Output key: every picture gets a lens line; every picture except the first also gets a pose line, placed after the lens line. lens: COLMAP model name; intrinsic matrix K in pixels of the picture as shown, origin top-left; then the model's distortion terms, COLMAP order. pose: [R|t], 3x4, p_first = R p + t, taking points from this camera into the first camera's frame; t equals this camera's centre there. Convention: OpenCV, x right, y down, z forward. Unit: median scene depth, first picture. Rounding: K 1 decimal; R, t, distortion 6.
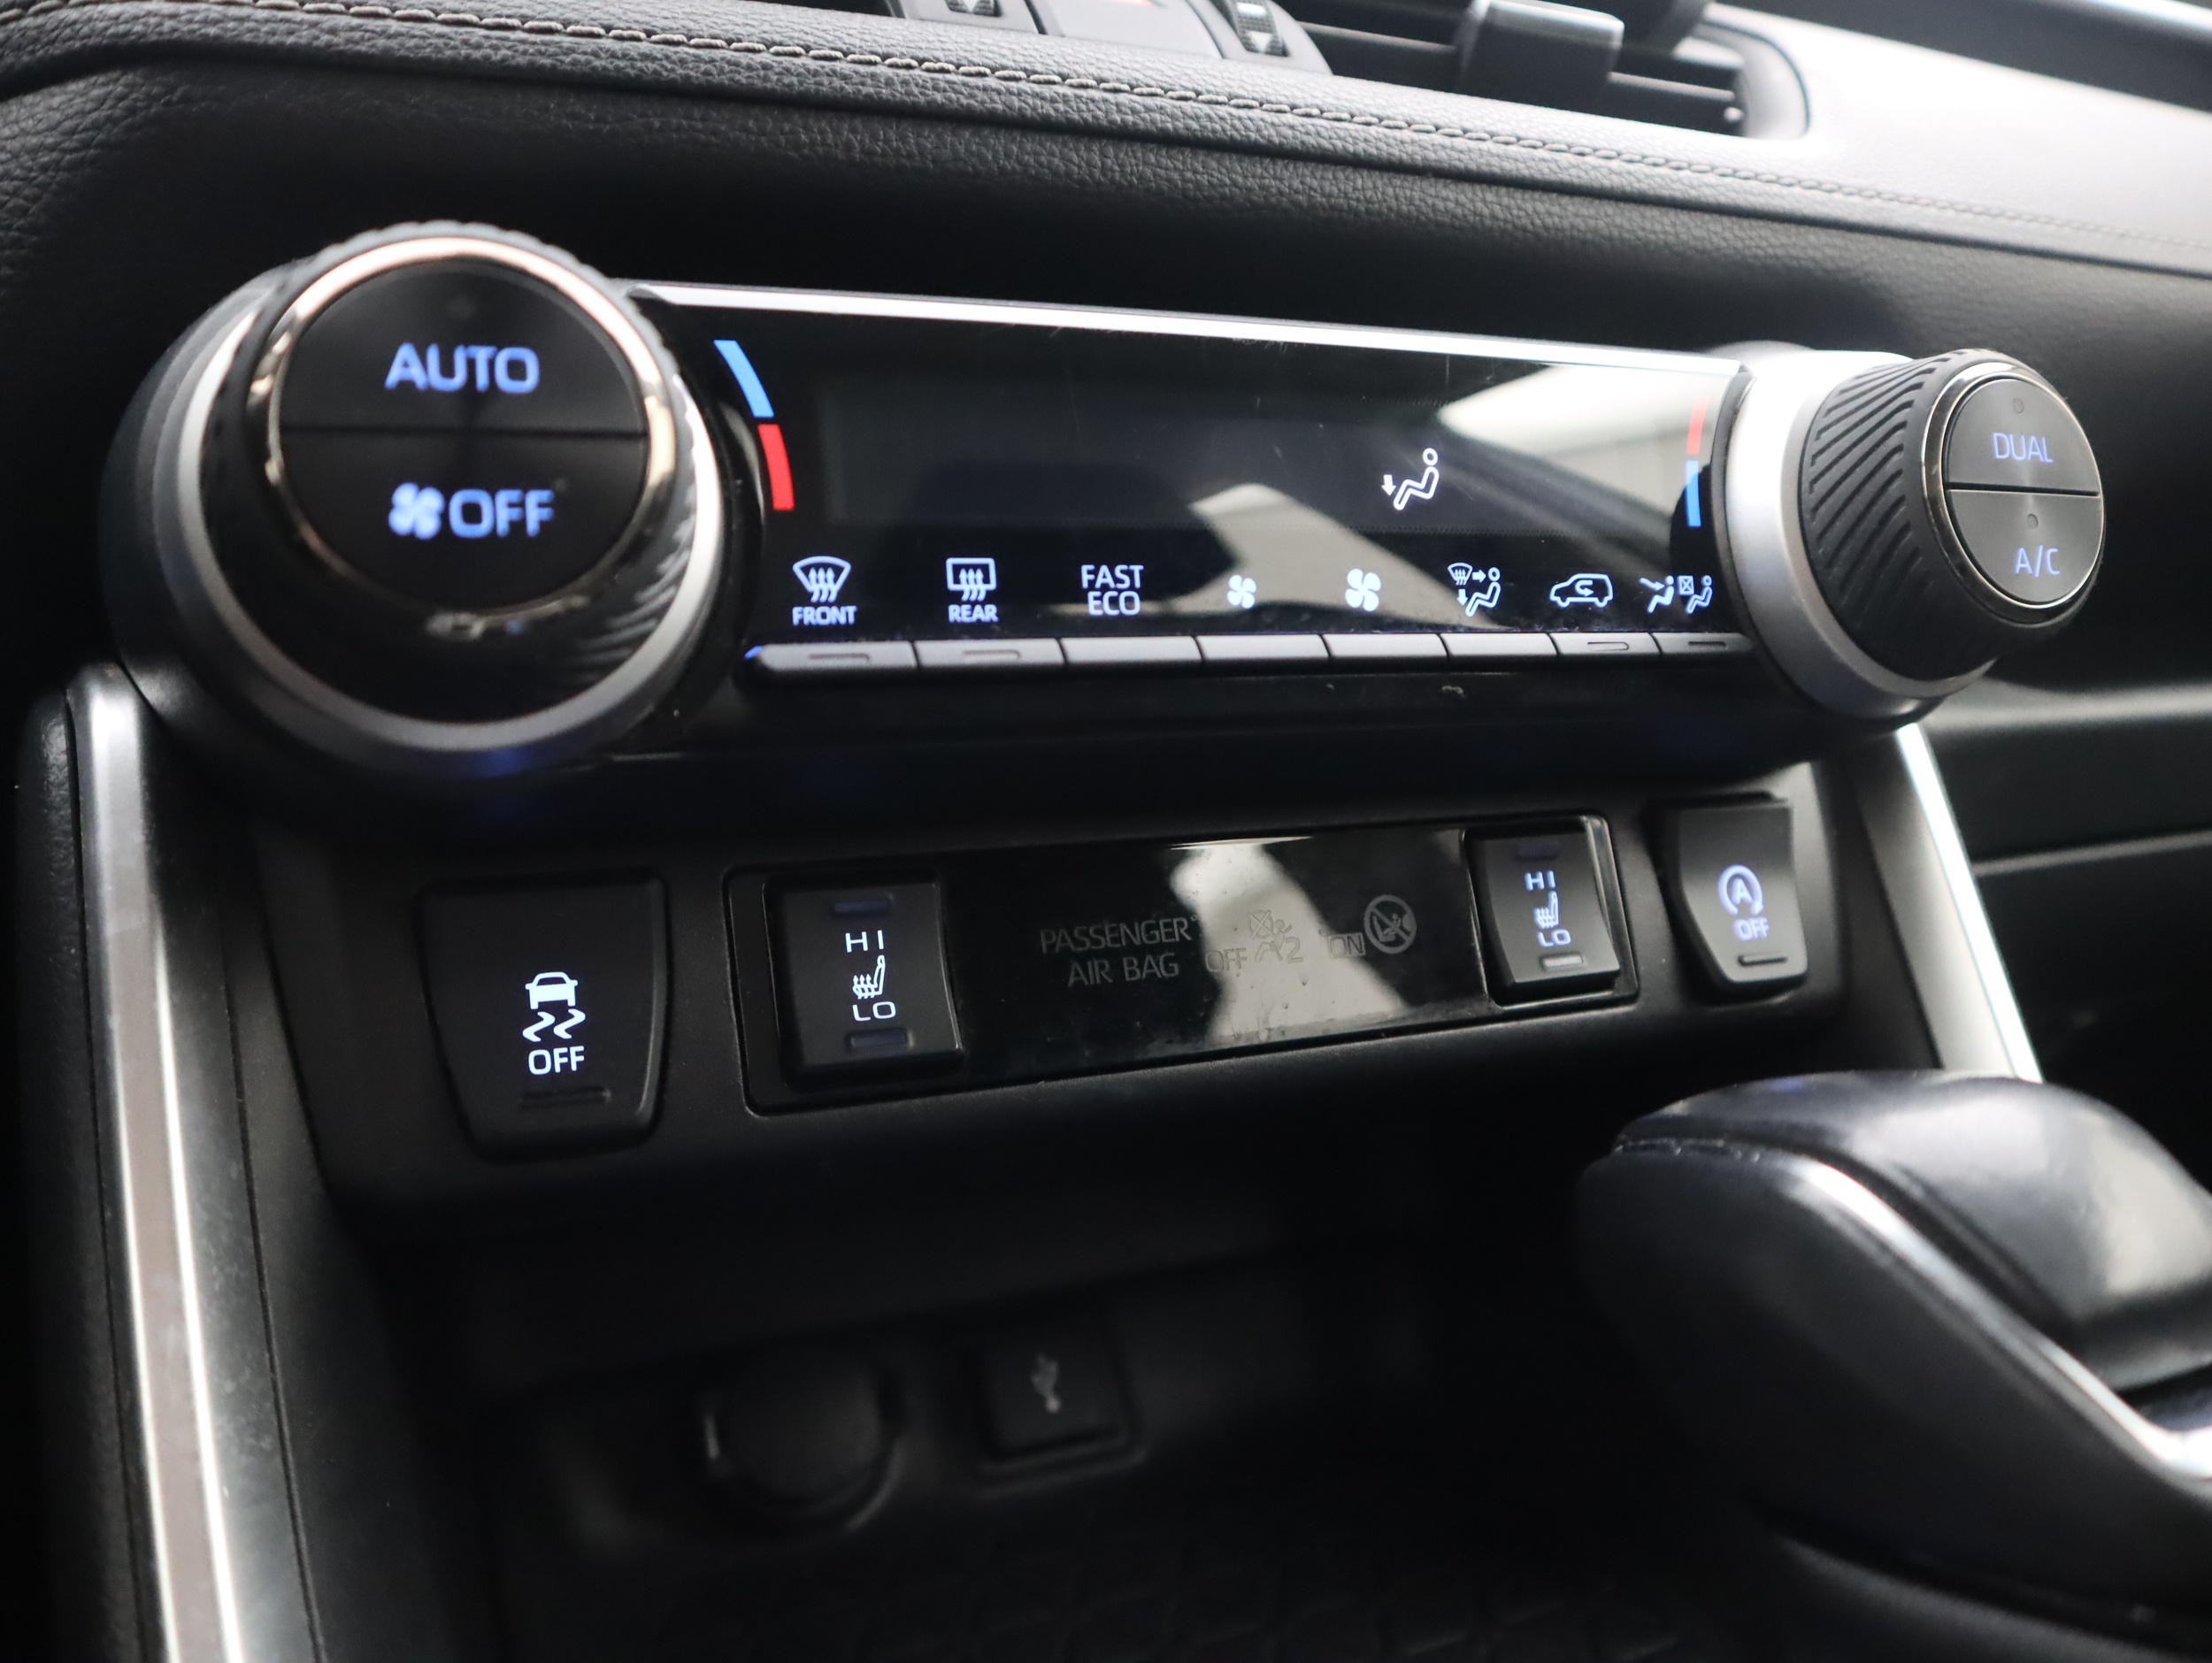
lens RADIAL K [[1749.6, 0, 1106.0], [0, 1749.6, 831.5], [0, 0, 1]] dist [-0.114474, 0.083739]
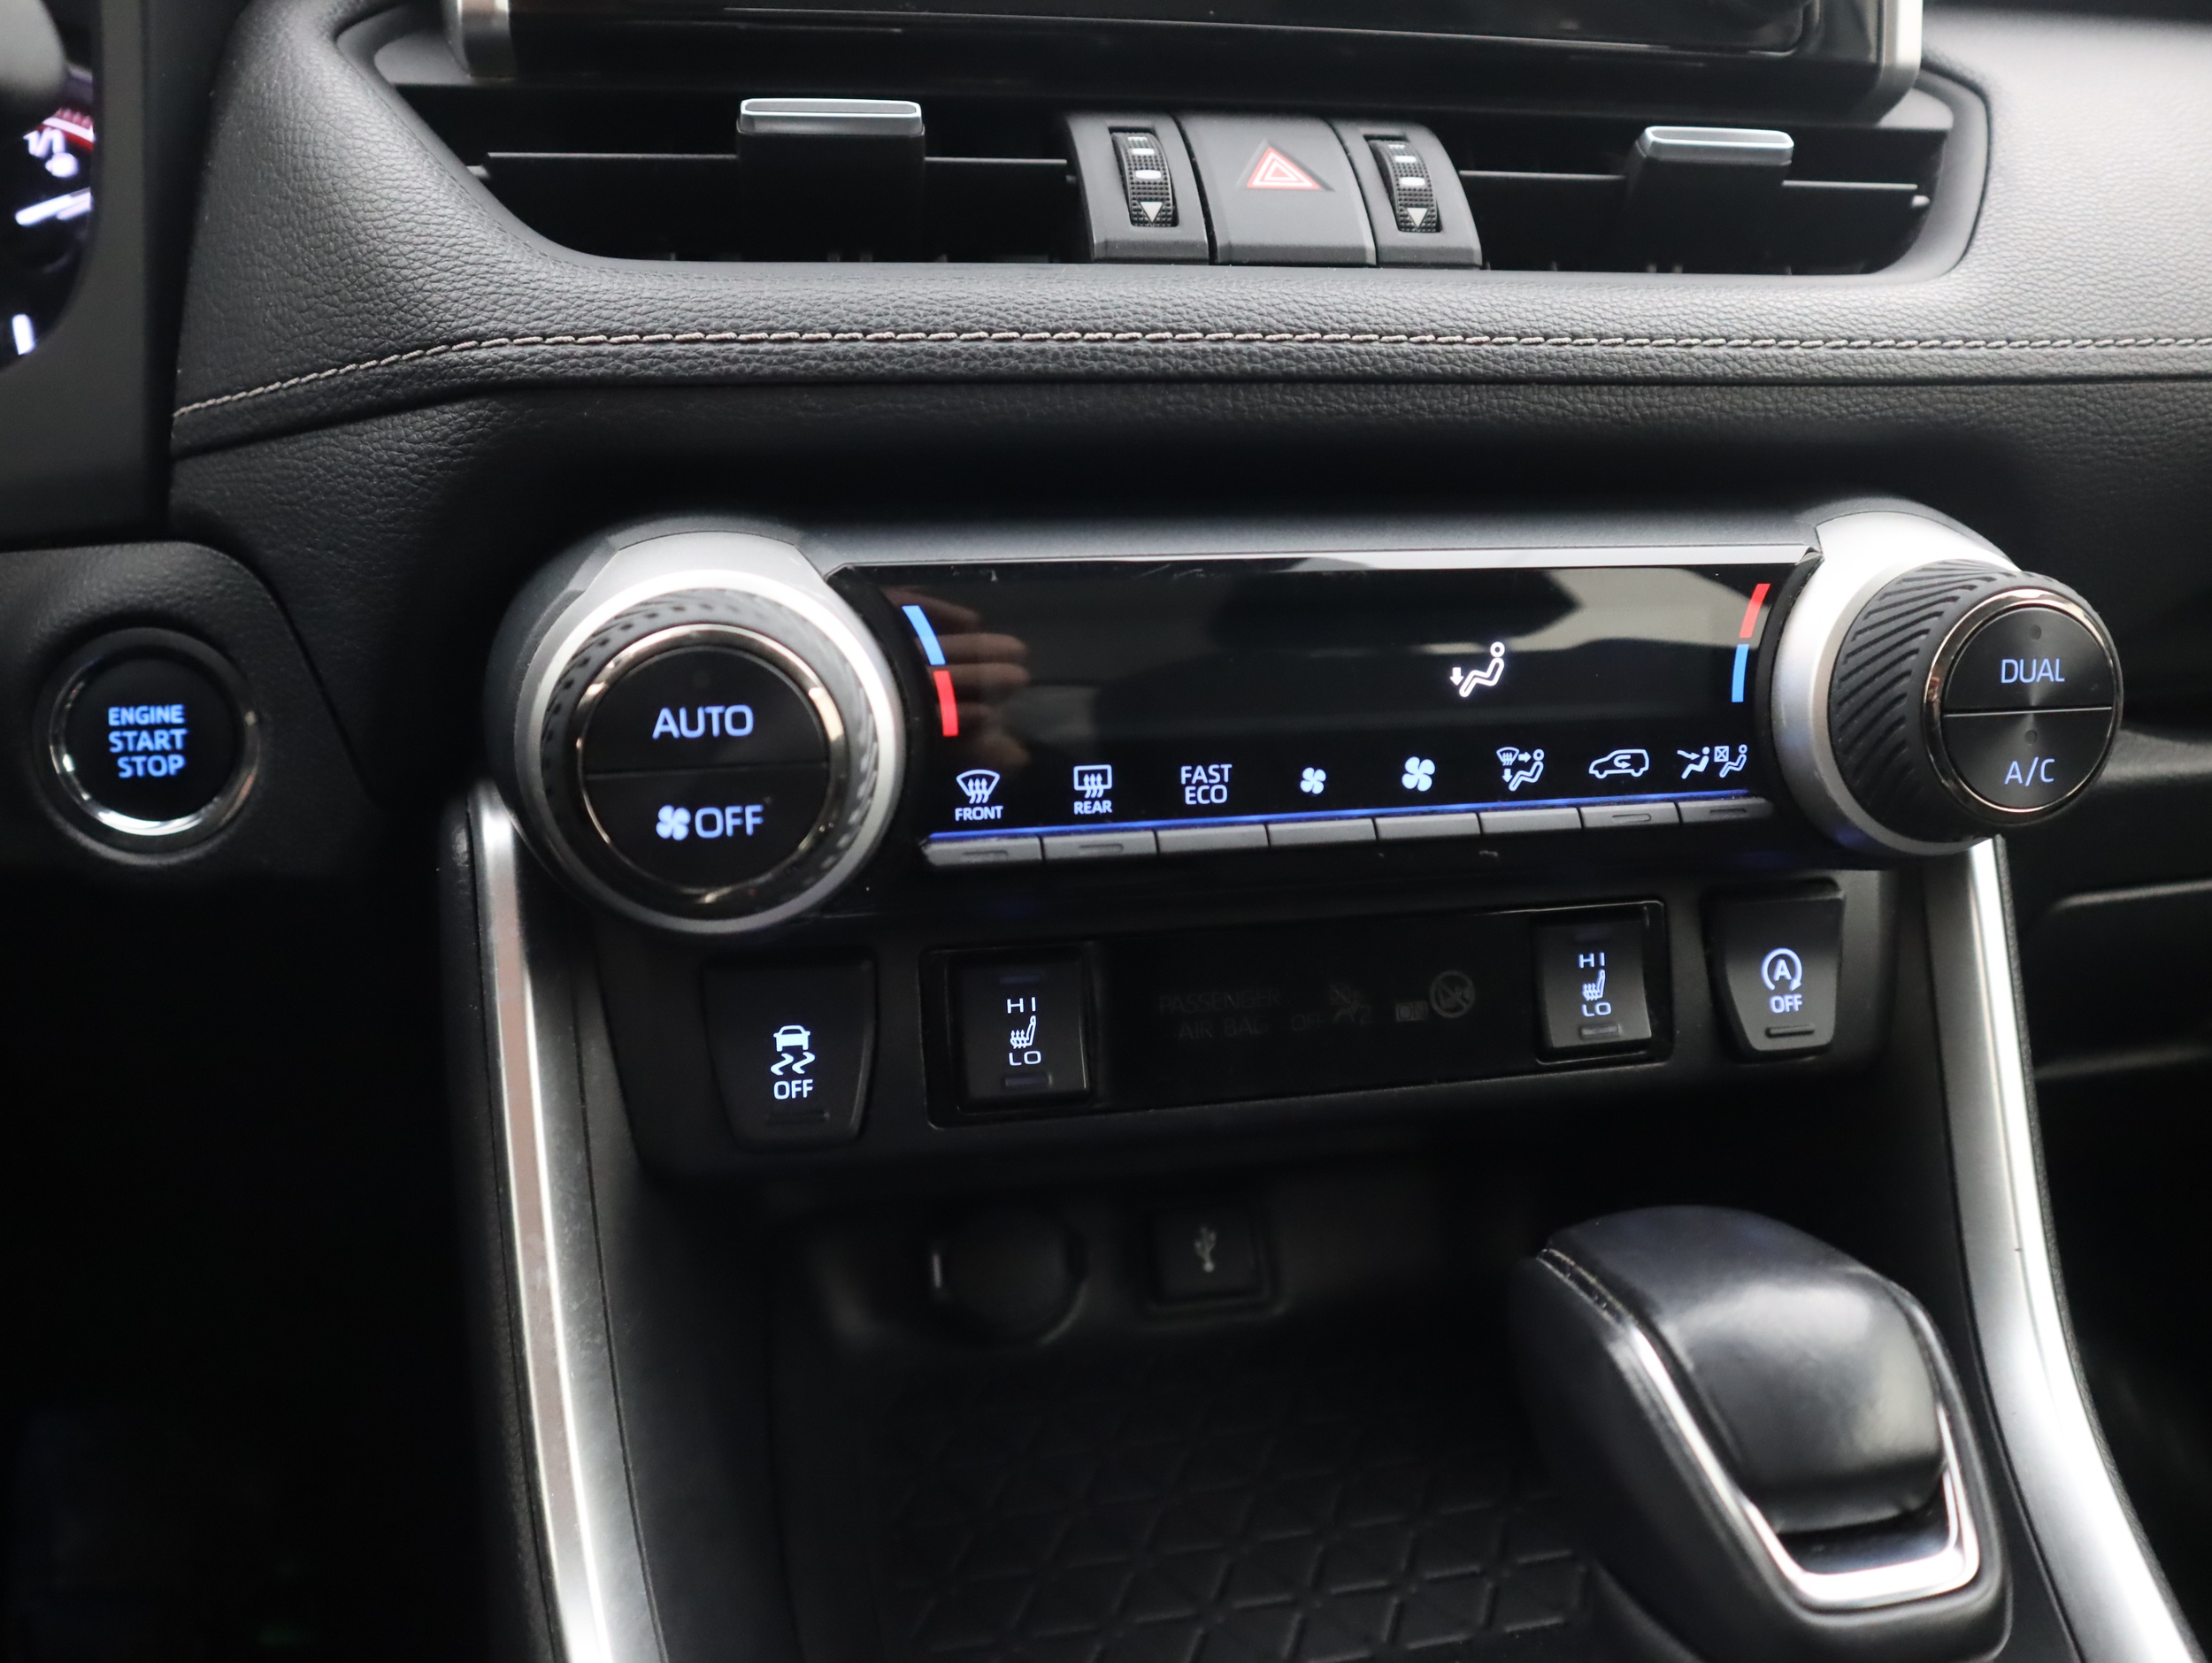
lens RADIAL K [[1749.6, 0, 1106.0], [0, 1749.6, 831.5], [0, 0, 1]] dist [-0.114474, 0.083739]
pose [[0.976148, 0.084754, -0.199878, 0.193788], [-0.044593, 0.979294, 0.197470, -0.356333], [0.212476, -0.183847, 0.959716, -0.269019]]
